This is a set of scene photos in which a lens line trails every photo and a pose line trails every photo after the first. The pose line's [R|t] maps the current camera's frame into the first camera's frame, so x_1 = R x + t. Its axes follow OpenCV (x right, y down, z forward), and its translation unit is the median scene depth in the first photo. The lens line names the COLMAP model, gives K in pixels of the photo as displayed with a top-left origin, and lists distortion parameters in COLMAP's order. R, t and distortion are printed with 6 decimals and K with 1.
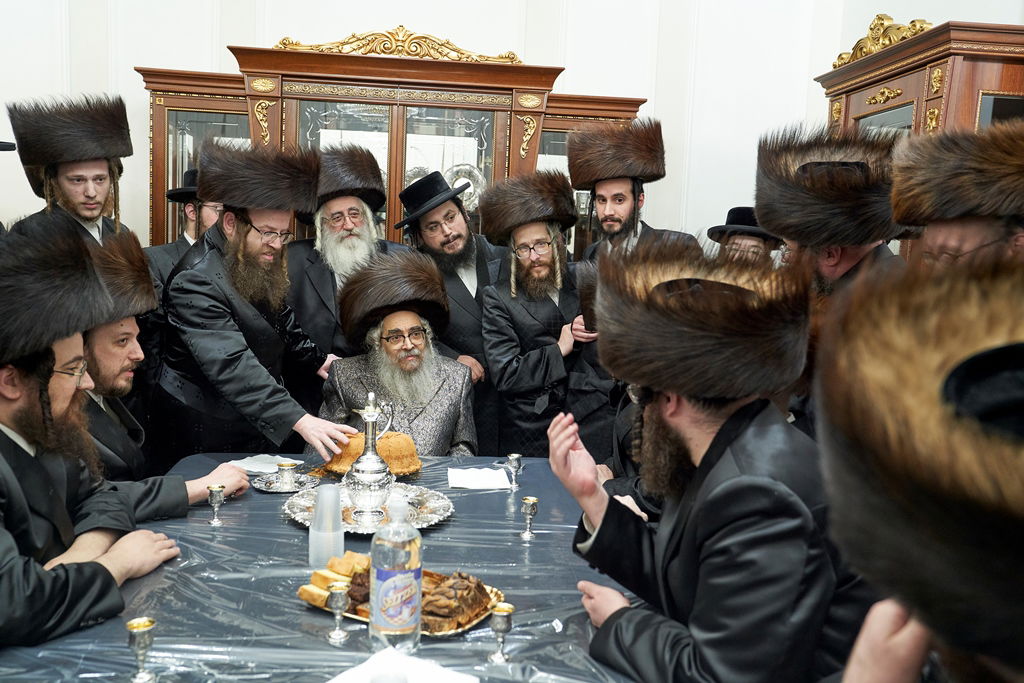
lens RADIAL K [[897.6, 0, 506.2], [0, 897.6, 332.1], [0, 0, 1]] dist [-0.020030, 0.037078]
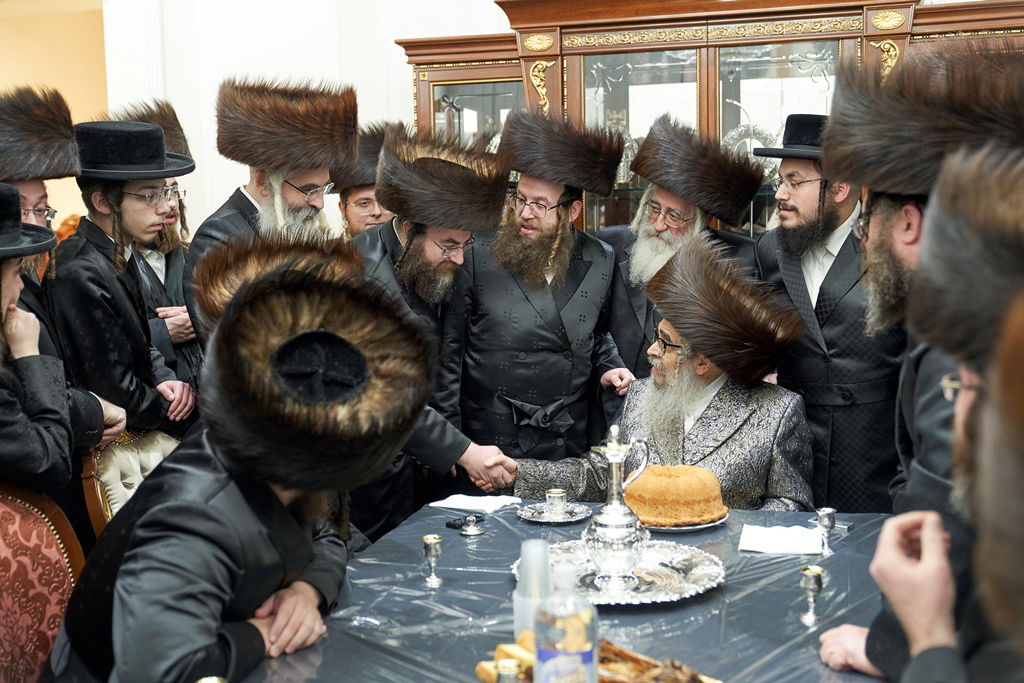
lens RADIAL K [[1182.3, 0, 516.1], [0, 1182.3, 346.8], [0, 0, 1]] dist [-0.037446, 0.000000]
pose [[0.929224, -0.027226, -0.368512, 0.133025], [0.029538, 0.999563, 0.000633, -0.004795], [0.368334, -0.011473, 0.929623, 0.004209]]
